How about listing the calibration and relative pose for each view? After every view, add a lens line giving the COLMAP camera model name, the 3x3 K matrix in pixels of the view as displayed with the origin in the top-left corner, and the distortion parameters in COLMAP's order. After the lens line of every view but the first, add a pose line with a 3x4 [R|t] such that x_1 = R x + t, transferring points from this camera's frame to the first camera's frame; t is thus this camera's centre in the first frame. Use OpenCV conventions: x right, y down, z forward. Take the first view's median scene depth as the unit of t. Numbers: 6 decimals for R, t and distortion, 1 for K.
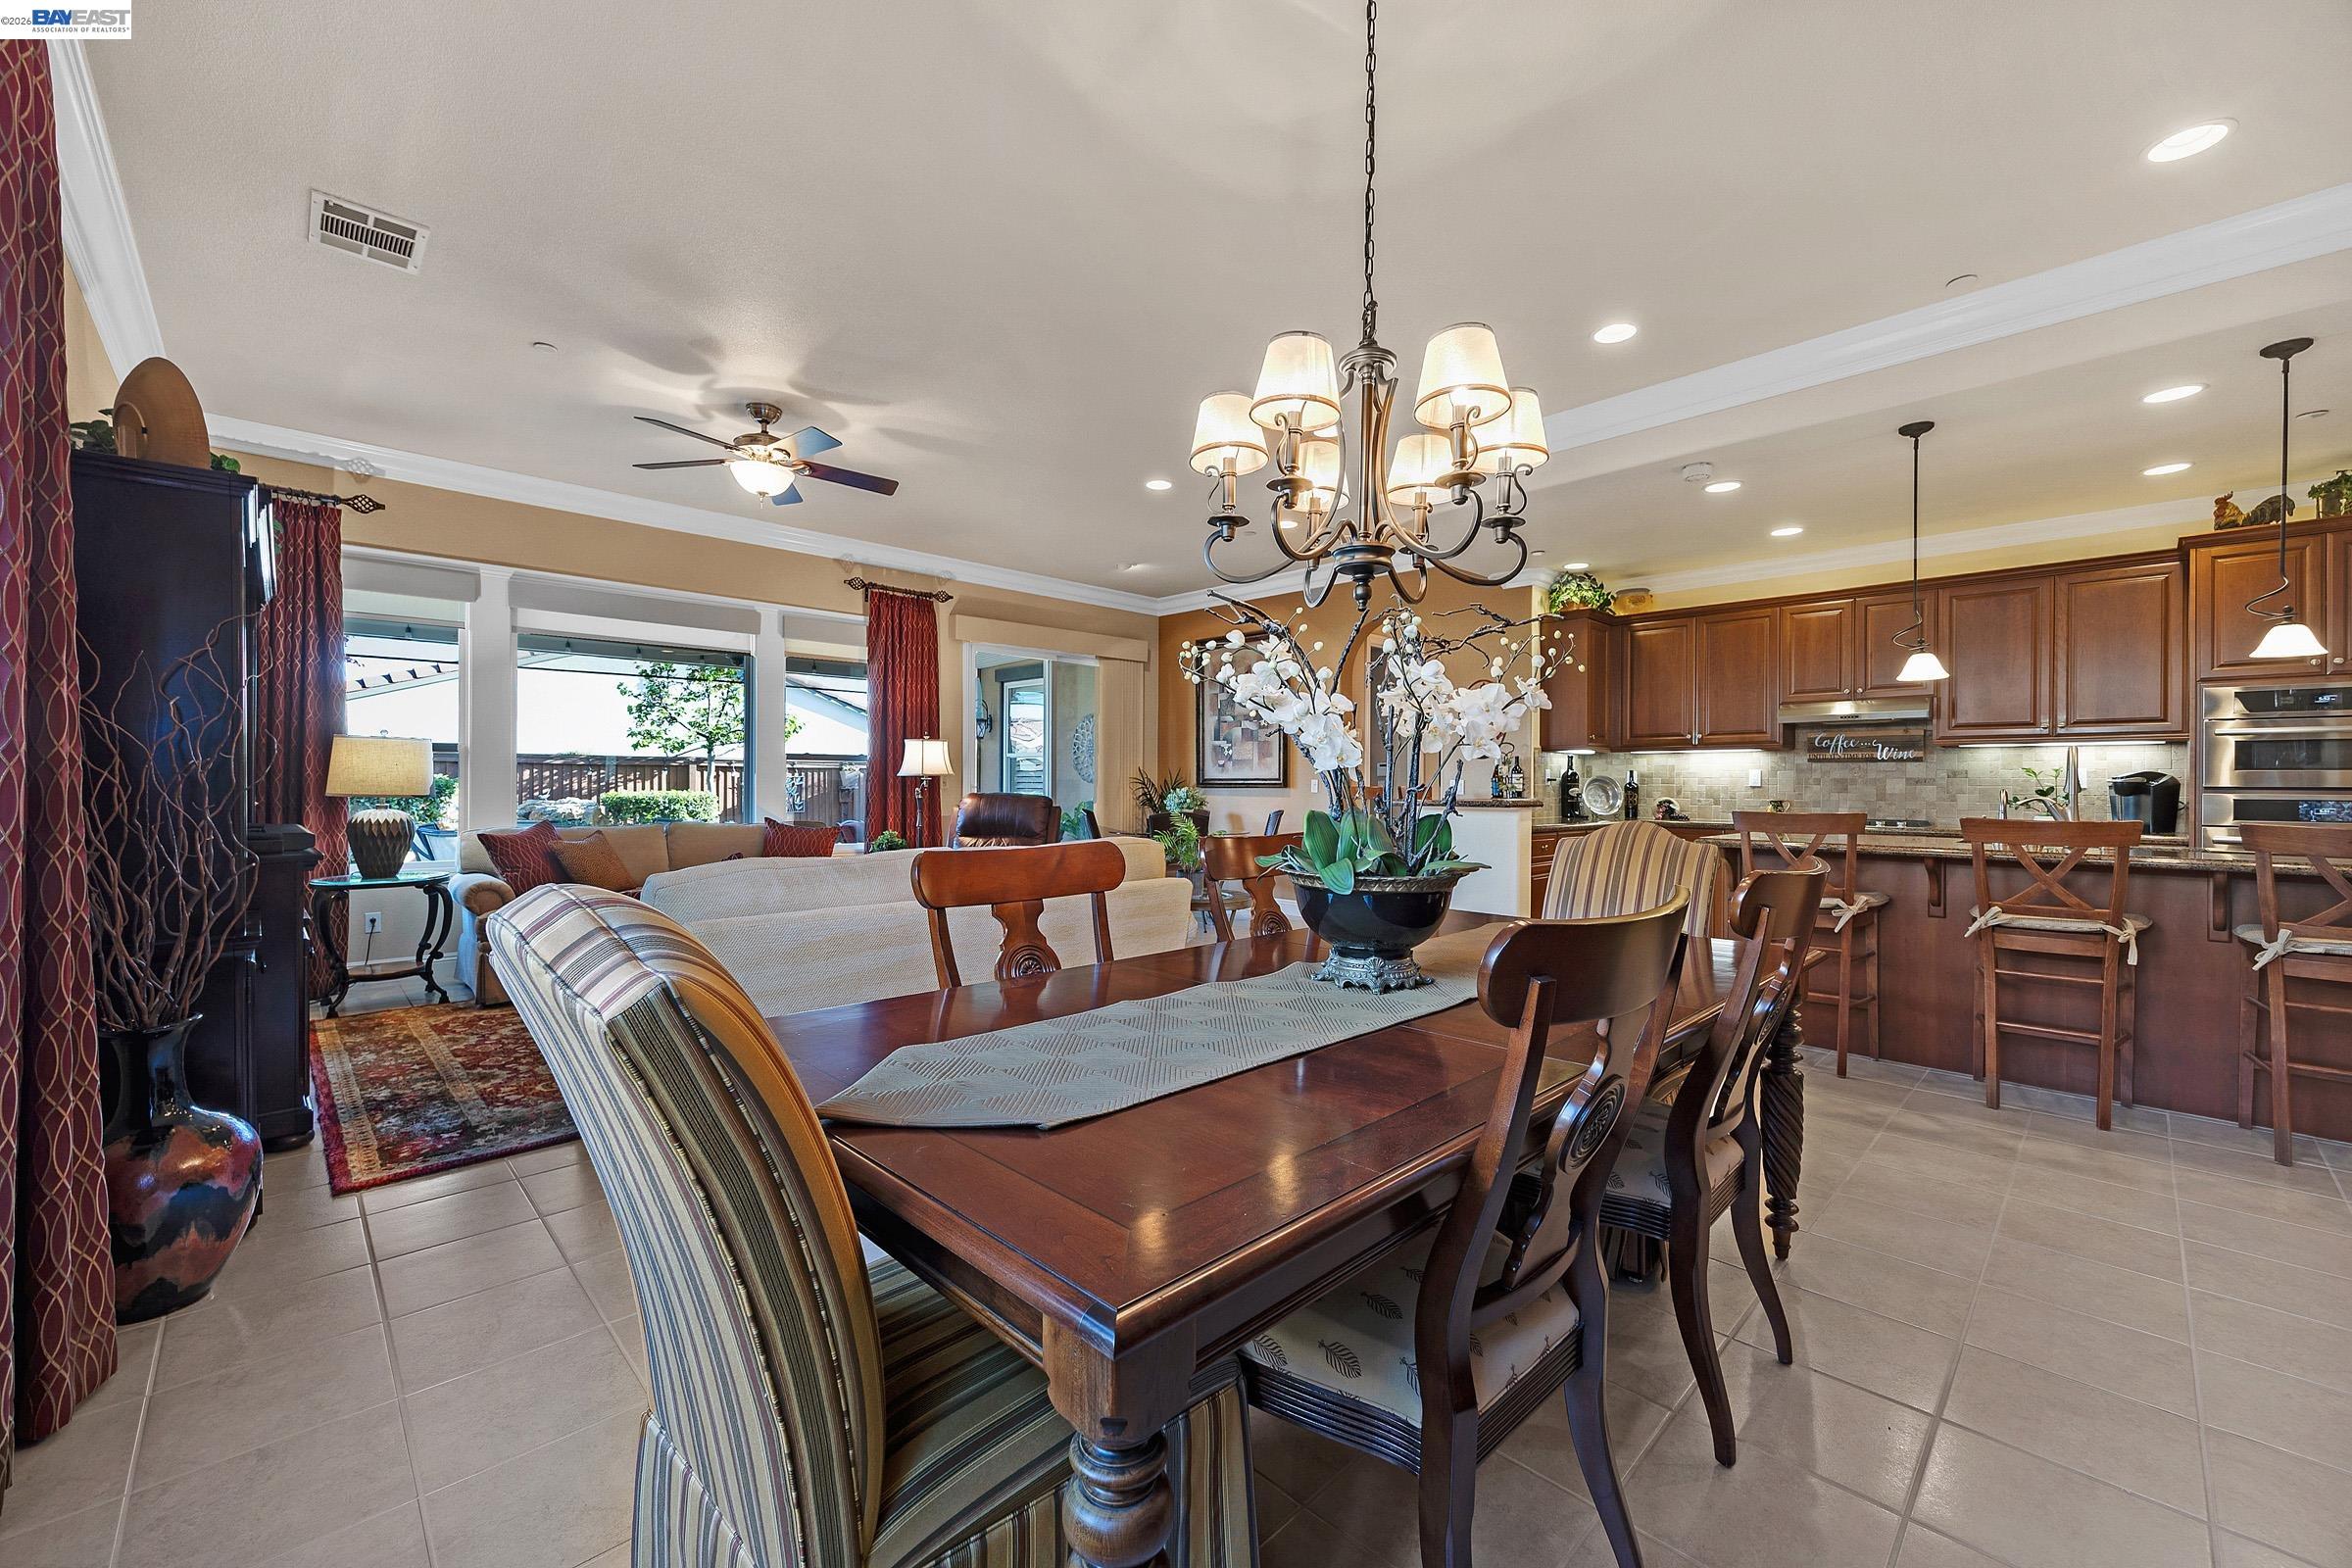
lens RADIAL K [[912.4, 0, 1180.3], [0, 912.4, 784.4], [0, 0, 1]] dist [-0.001255, 0.000617]
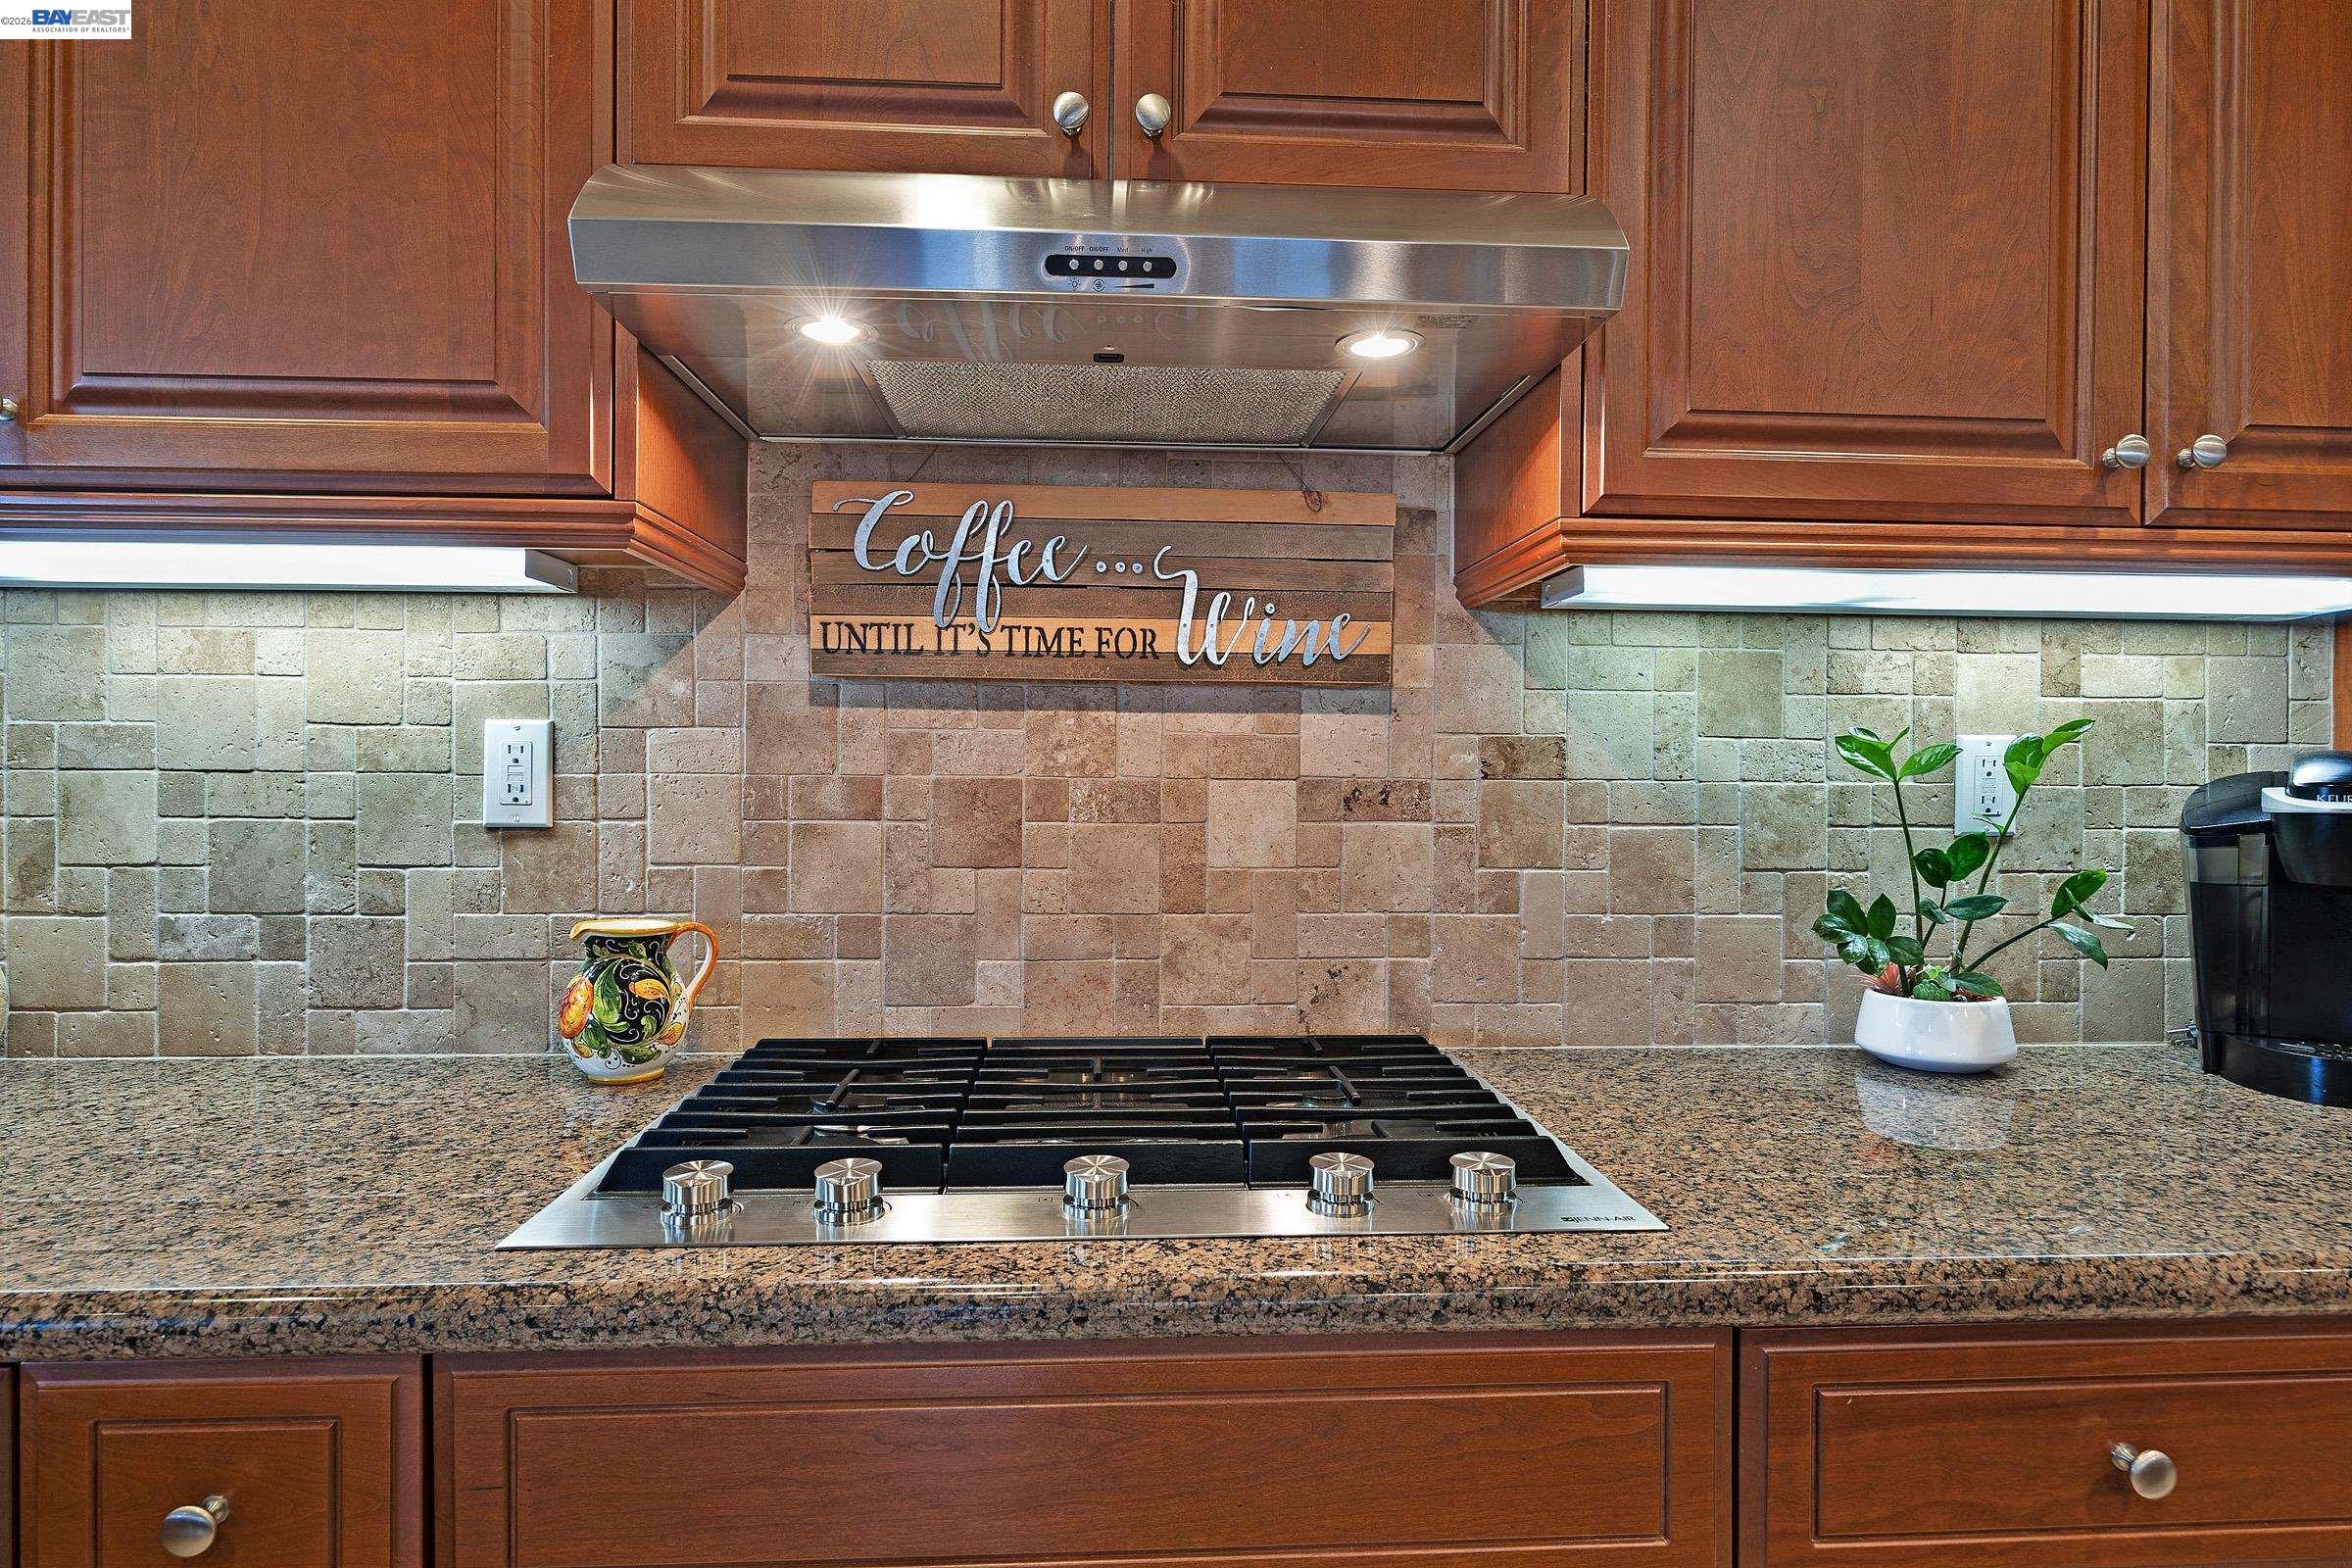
lens RADIAL K [[1286.3, 0, 1183.6], [0, 1286.3, 777.3], [0, 0, 1]] dist [-0.007216, 0.000168]
pose [[0.646284, -0.006565, 0.763069, 0.569937], [-0.002258, 0.999942, 0.010516, -0.009295], [-0.763094, -0.008519, 0.646232, 0.822216]]
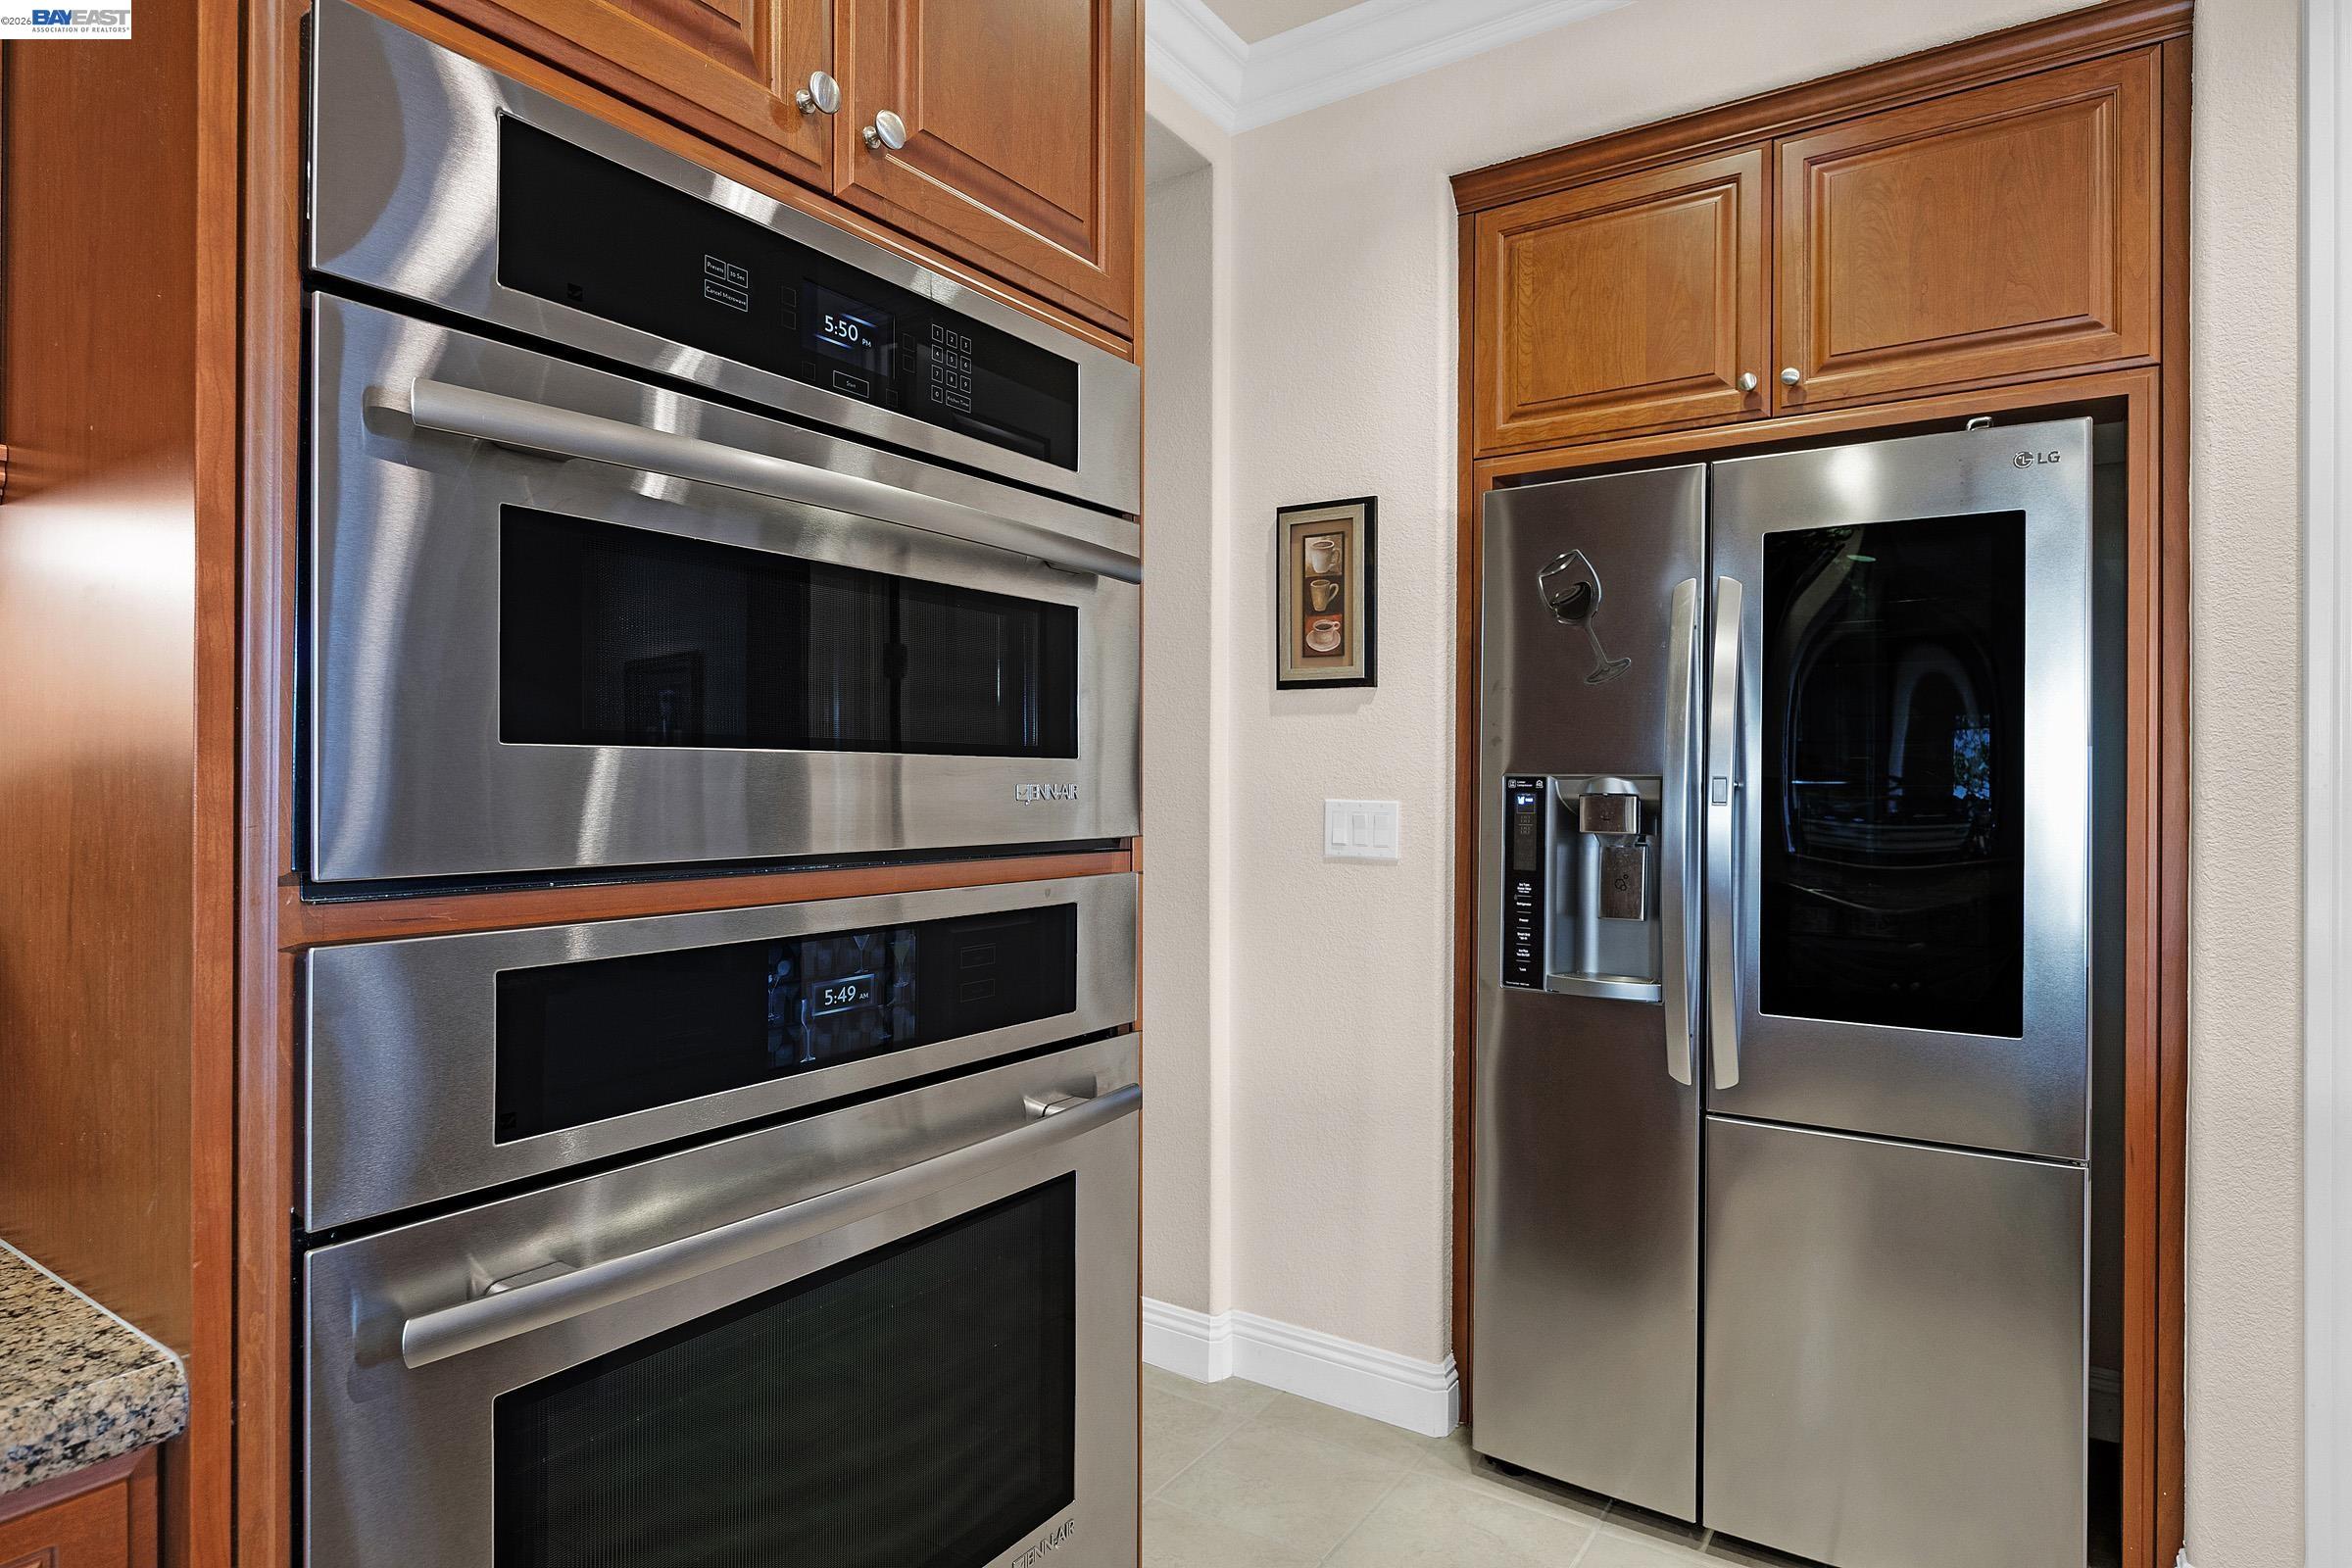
lens RADIAL K [[1286.3, 0, 1171.8], [0, 1286.3, 781.6], [0, 0, 1]] dist [-0.007216, 0.000168]
pose [[-0.205470, -0.004395, 0.978653, 0.694745], [-0.003688, 0.999986, 0.003717, -0.007504], [-0.978656, -0.002845, -0.205484, 0.681466]]
